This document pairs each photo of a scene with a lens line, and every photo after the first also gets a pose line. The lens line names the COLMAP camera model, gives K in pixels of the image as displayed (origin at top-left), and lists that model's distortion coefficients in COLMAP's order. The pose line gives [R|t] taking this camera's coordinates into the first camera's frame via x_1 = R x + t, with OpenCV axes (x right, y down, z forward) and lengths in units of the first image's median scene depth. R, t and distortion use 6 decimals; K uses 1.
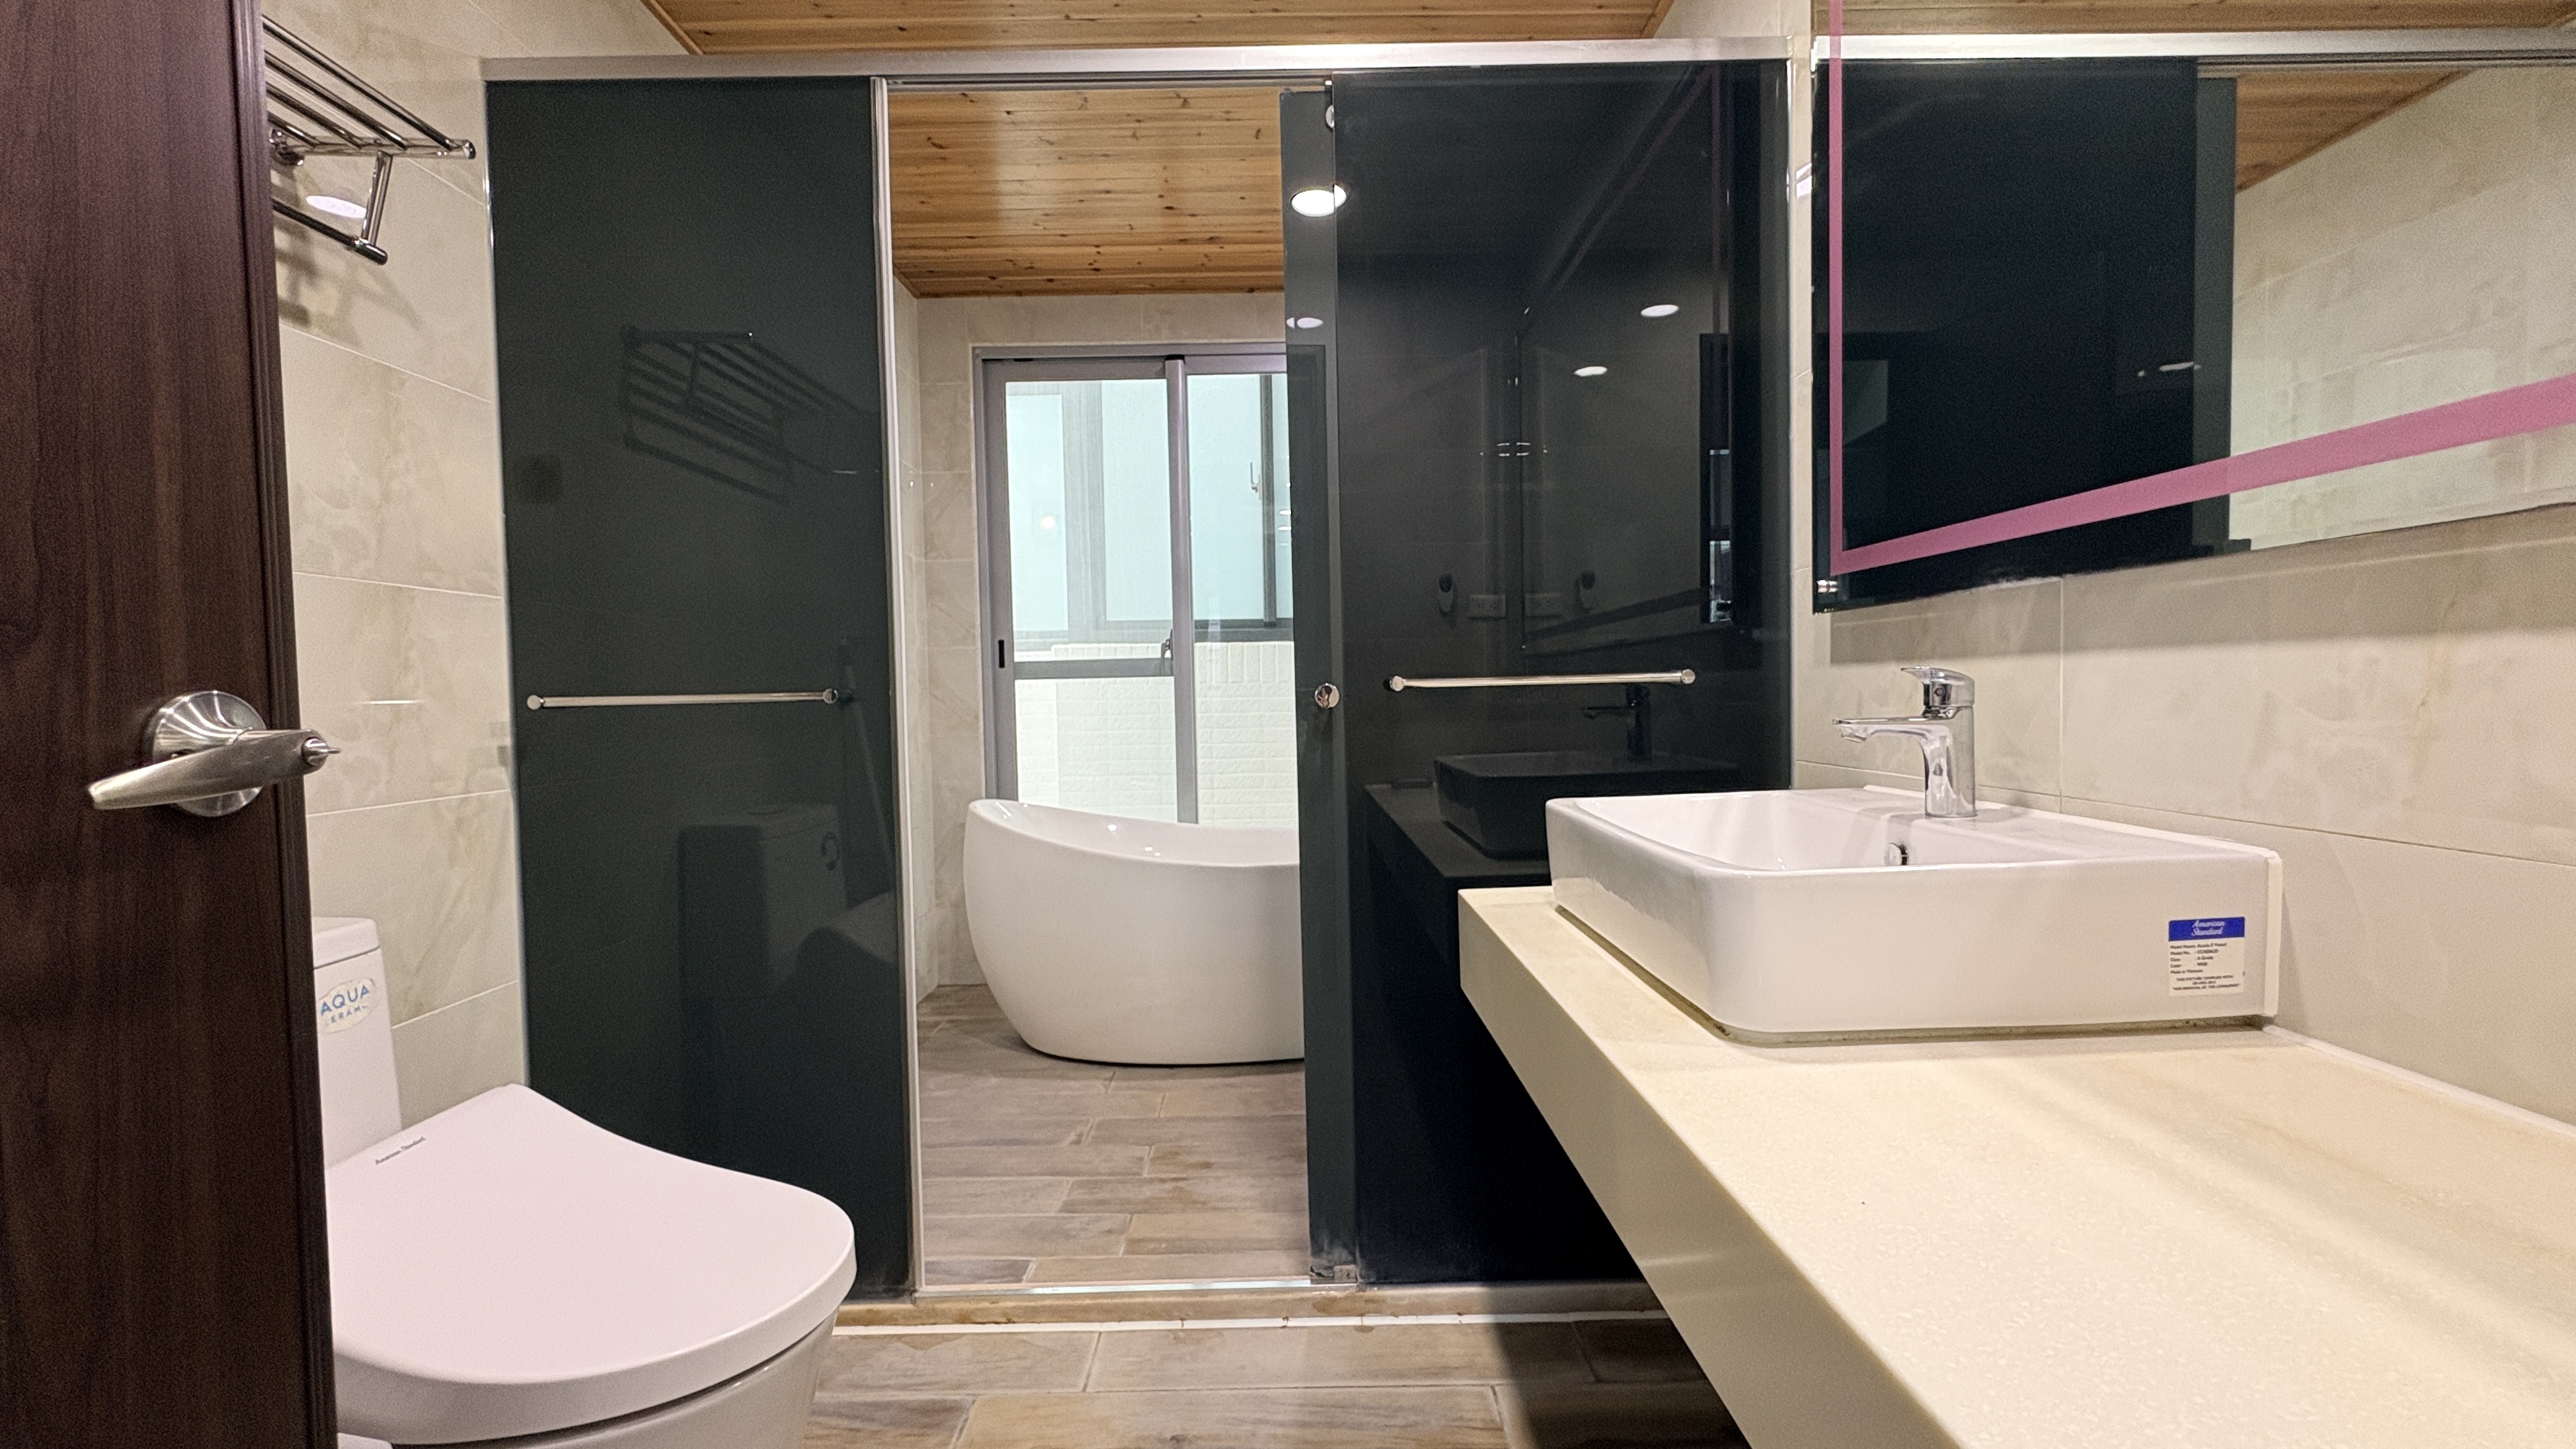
lens RADIAL K [[1027.6, 0, 1284.3], [0, 1027.6, 727.2], [0, 0, 1]] dist [-0.002934, -0.000562]
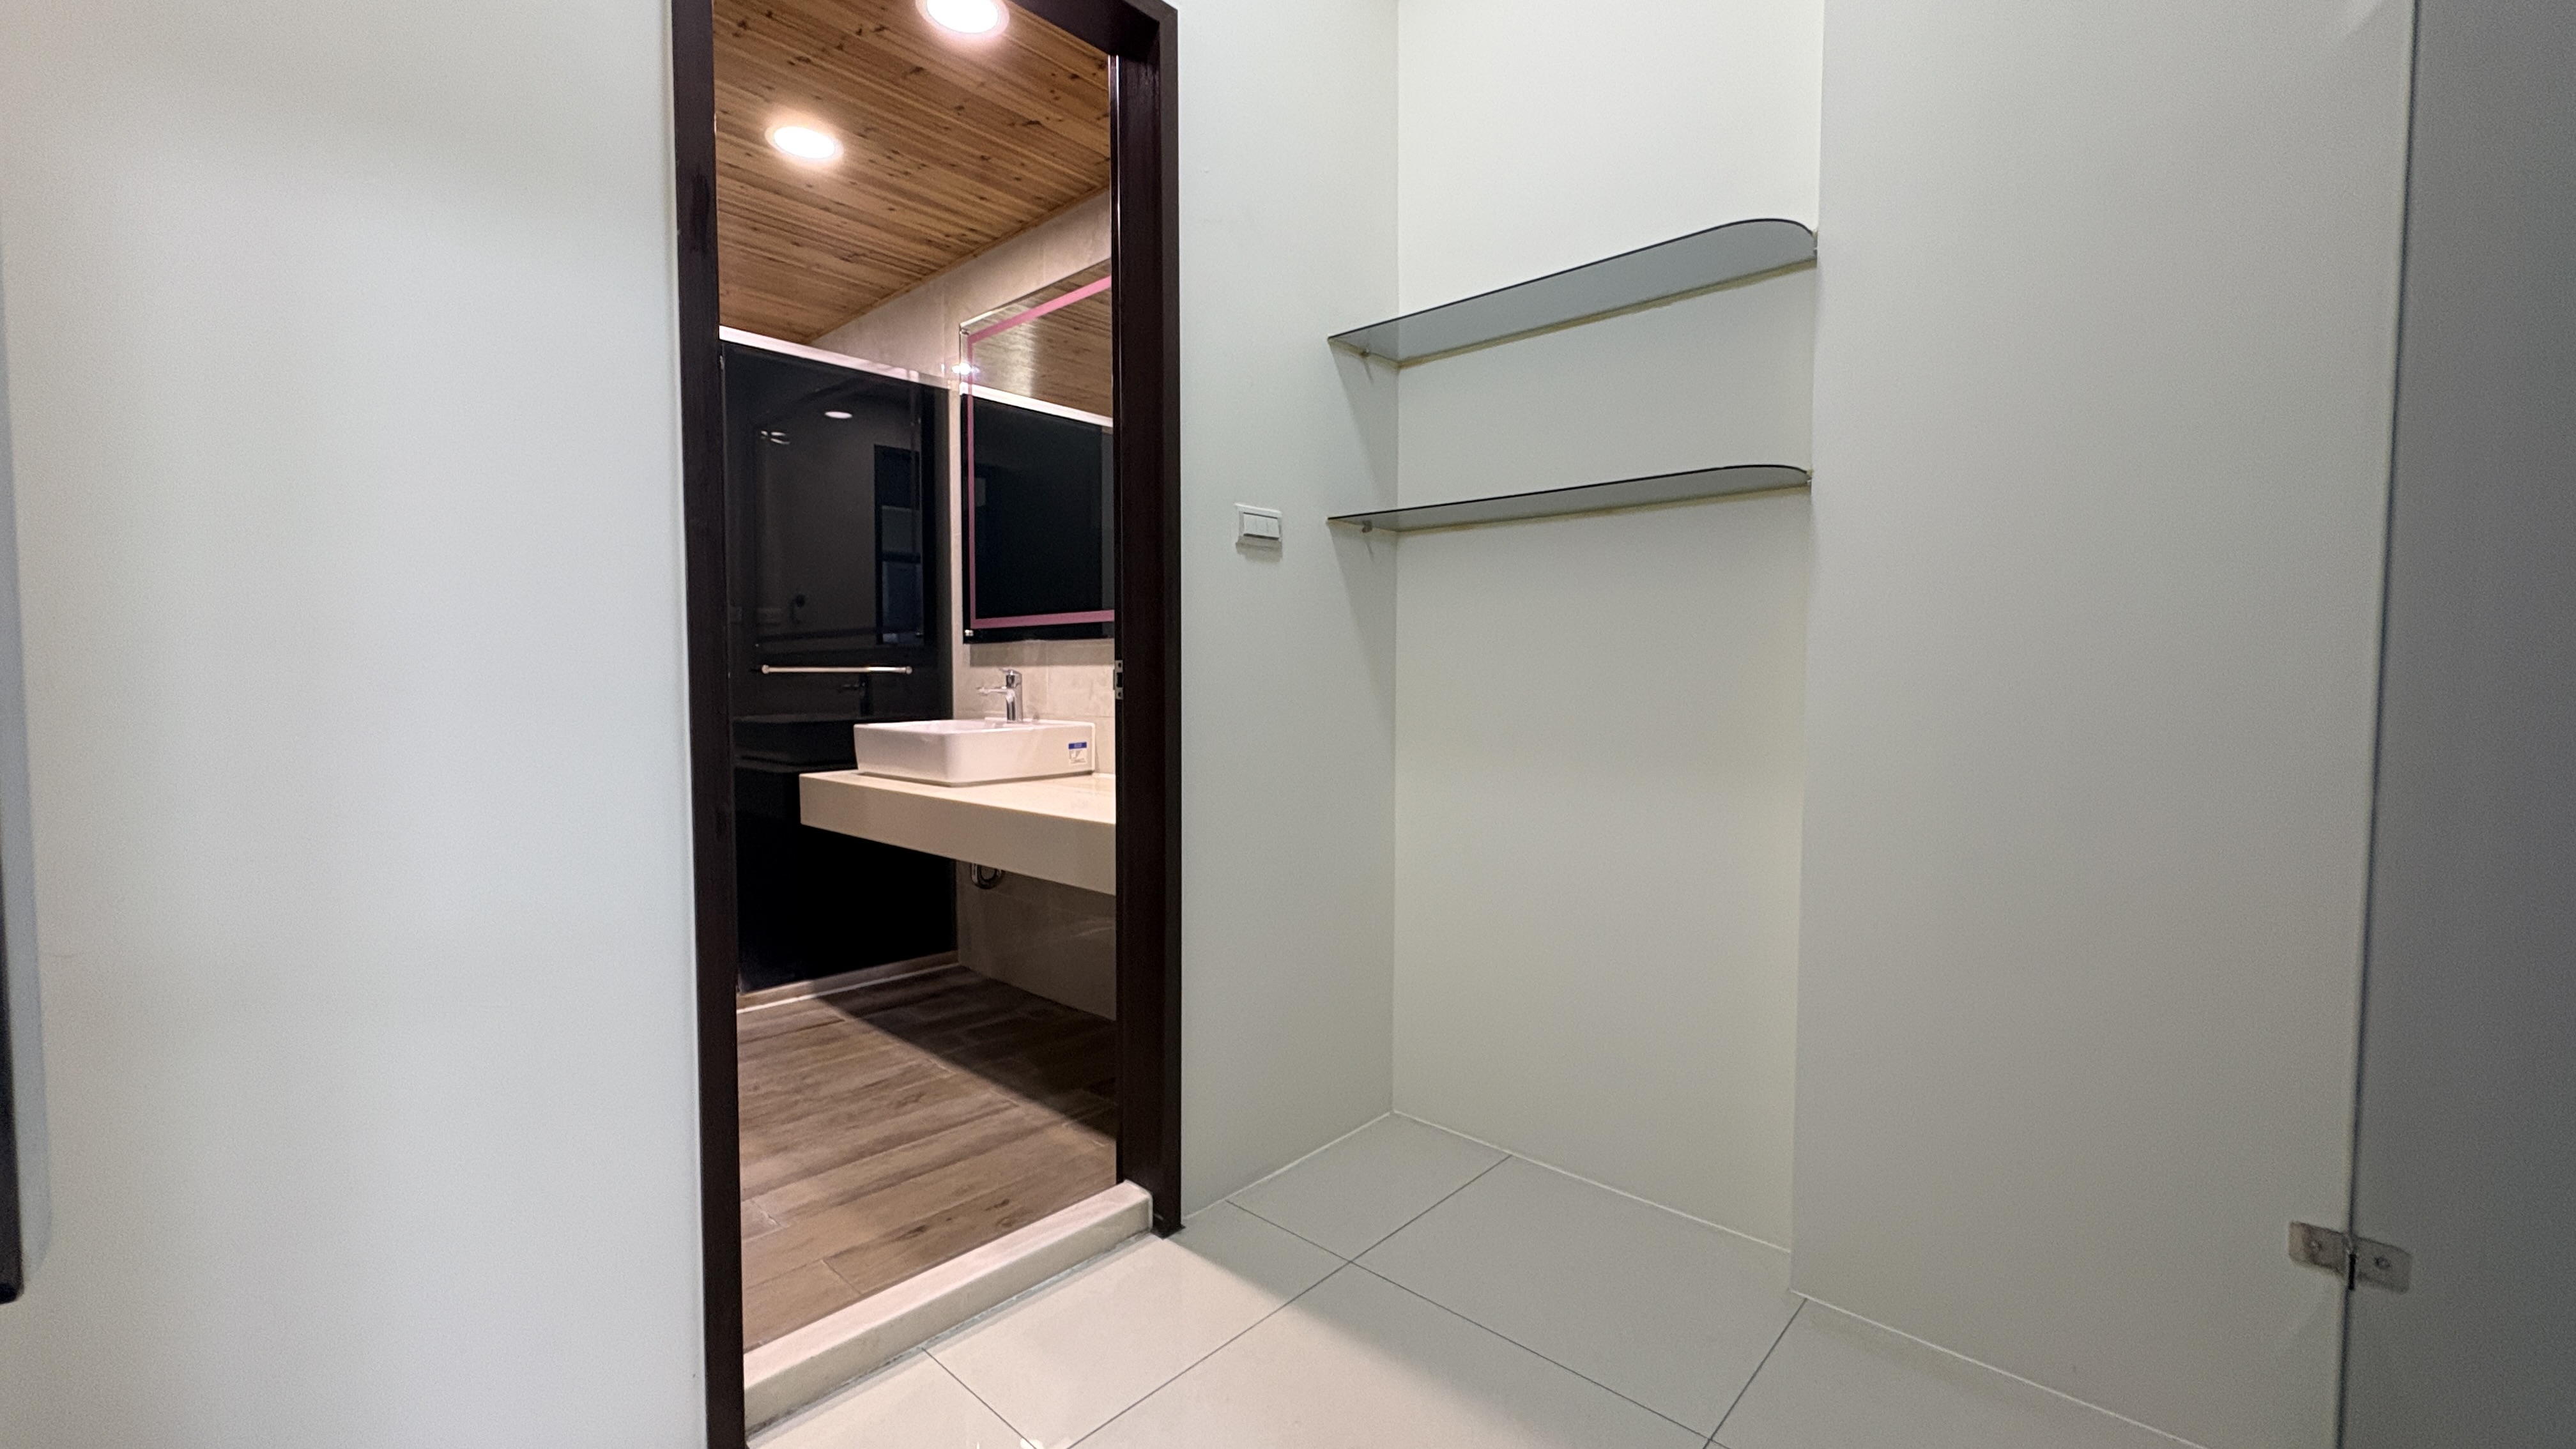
lens RADIAL K [[1027.6, 0, 1284.3], [0, 1027.6, 727.2], [0, 0, 1]] dist [-0.002934, -0.000562]
pose [[0.680088, -0.010913, 0.733049, -0.751396], [0.007047, 0.999940, 0.008348, 0.066859], [-0.733096, -0.000511, 0.680125, -1.197714]]
